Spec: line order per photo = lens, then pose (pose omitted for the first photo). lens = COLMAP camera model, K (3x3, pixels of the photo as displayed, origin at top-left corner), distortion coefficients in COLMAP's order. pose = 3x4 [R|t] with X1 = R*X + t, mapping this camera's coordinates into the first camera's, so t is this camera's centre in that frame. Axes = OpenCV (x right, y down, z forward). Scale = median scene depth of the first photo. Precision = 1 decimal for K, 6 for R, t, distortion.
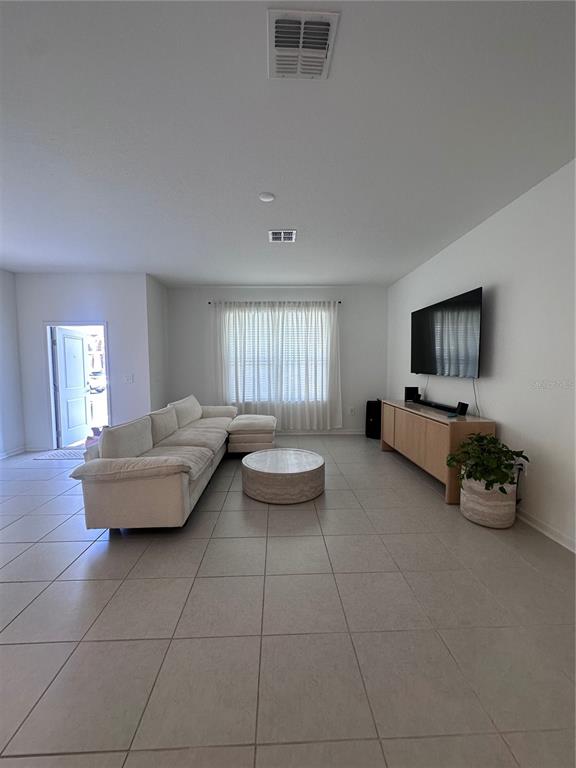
lens RADIAL K [[307.1, 0, 287.5], [0, 307.1, 382.3], [0, 0, 1]] dist [0.000150, -0.000094]
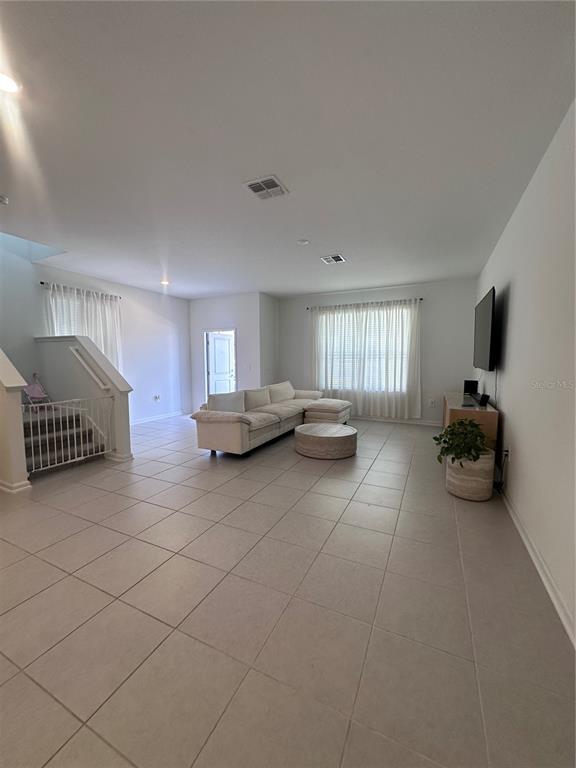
lens RADIAL K [[307.1, 0, 287.3], [0, 307.1, 383.8], [0, 0, 1]] dist [0.000150, -0.000094]
pose [[0.885838, 0.043519, -0.461950, 0.263413], [-0.030381, 0.998895, 0.035845, 0.006199], [0.462999, -0.017719, 0.886182, -0.152311]]
